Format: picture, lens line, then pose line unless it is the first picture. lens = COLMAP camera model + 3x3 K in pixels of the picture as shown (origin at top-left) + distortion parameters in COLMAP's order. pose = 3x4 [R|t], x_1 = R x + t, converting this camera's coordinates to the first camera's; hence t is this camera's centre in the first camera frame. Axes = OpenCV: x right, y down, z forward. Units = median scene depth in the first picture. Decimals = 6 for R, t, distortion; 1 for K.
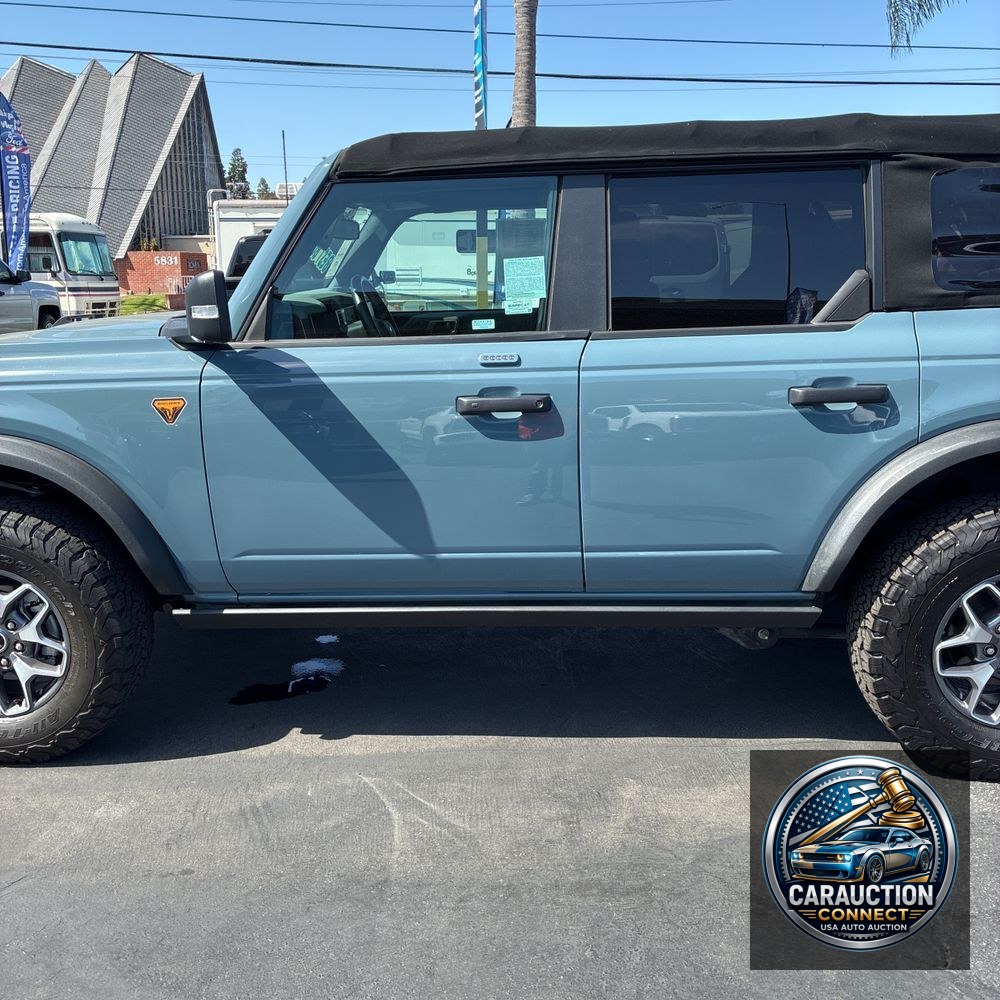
lens RADIAL K [[1009.1, 0, 491.0], [0, 1009.1, 490.1], [0, 0, 1]] dist [0.022655, 0.000000]
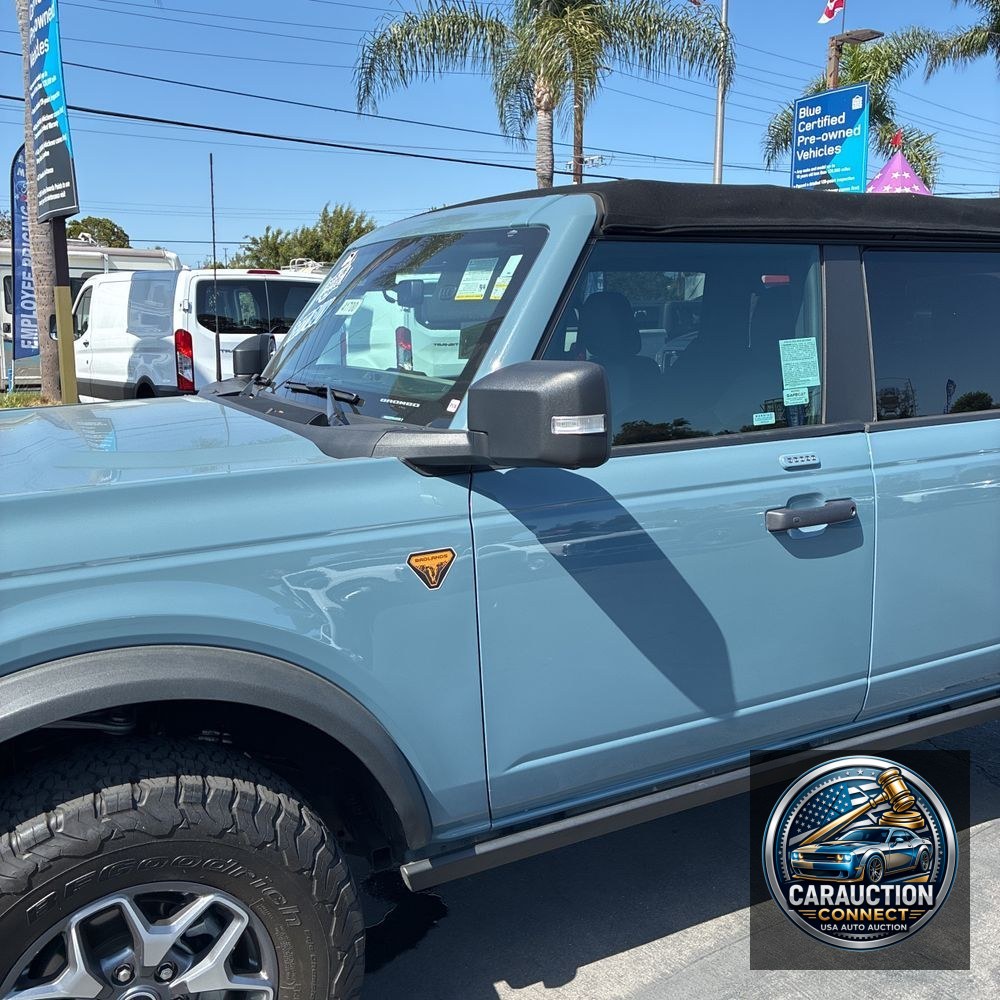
lens RADIAL K [[1009.1, 0, 498.2], [0, 1009.1, 491.7], [0, 0, 1]] dist [0.022655, 0.000000]
pose [[0.853278, -0.076670, 0.515790, -0.615118], [0.100898, 0.994714, -0.019057, -0.111869], [-0.511602, 0.068303, 0.856503, 0.412483]]
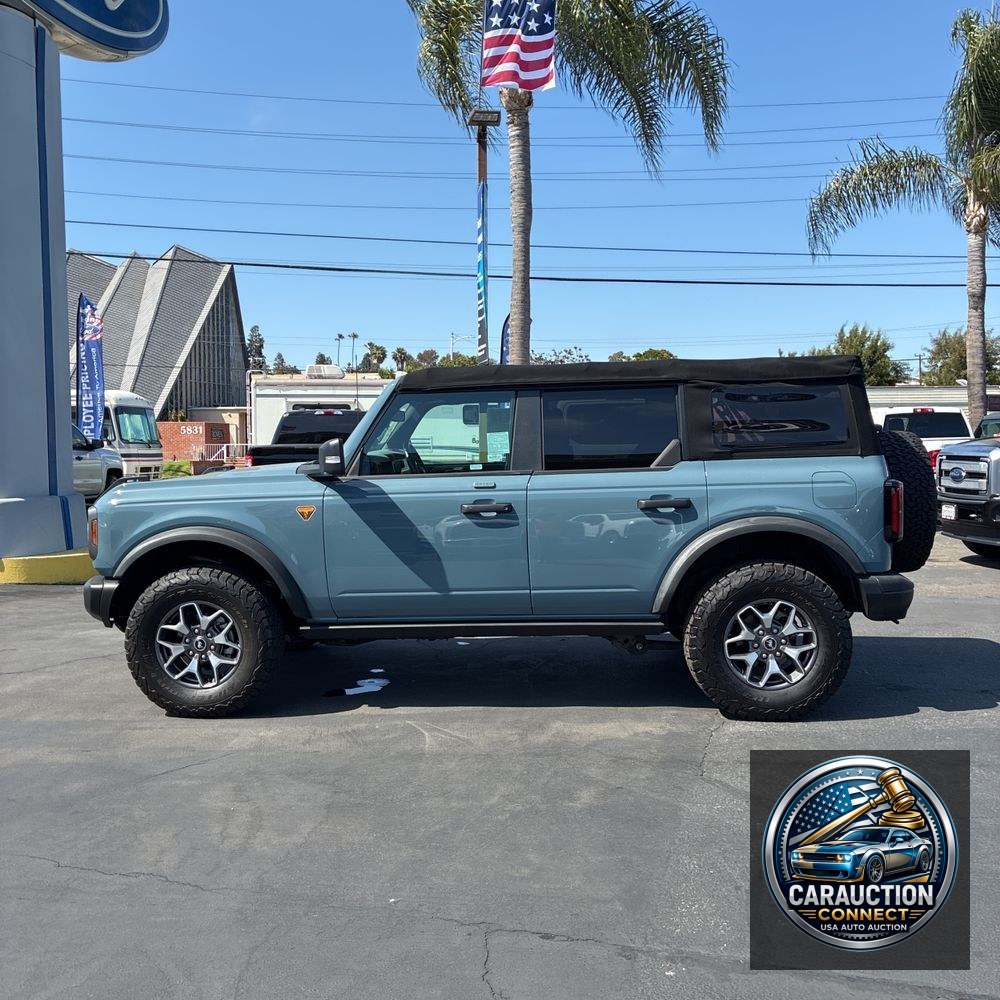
lens RADIAL K [[1009.1, 0, 492.9], [0, 1009.1, 479.8], [0, 0, 1]] dist [0.022655, 0.000000]
pose [[0.999993, 0.001189, -0.003482, 0.029327], [-0.001773, 0.984951, -0.172827, 0.178824], [0.003224, 0.172832, 0.984946, -0.821472]]
